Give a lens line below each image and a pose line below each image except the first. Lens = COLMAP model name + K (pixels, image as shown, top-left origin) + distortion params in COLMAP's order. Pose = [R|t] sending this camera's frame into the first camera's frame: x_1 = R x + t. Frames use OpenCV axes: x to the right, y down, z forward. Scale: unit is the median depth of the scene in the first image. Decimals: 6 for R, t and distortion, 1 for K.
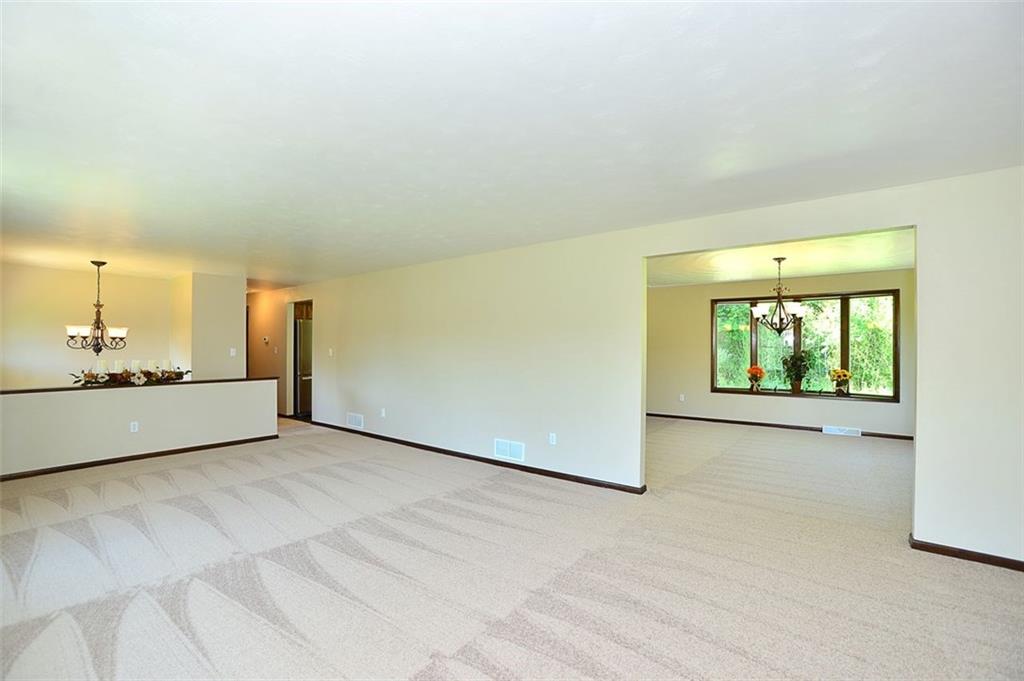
lens RADIAL K [[448.9, 0, 508.6], [0, 448.9, 344.4], [0, 0, 1]] dist [-0.060700, 0.019549]
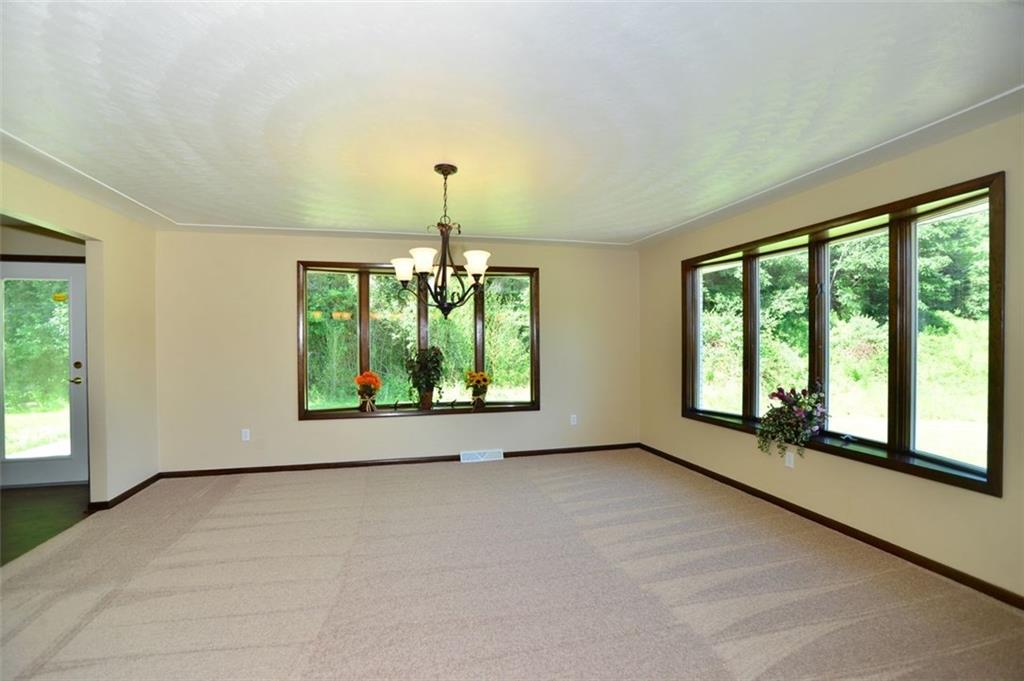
lens RADIAL K [[448.9, 0, 508.6], [0, 448.9, 344.4], [0, 0, 1]] dist [-0.060700, 0.019549]
pose [[0.622846, -0.012045, 0.782252, 0.194380], [0.005103, 0.999923, 0.011334, 0.002891], [-0.782328, -0.003067, 0.622859, 0.470376]]
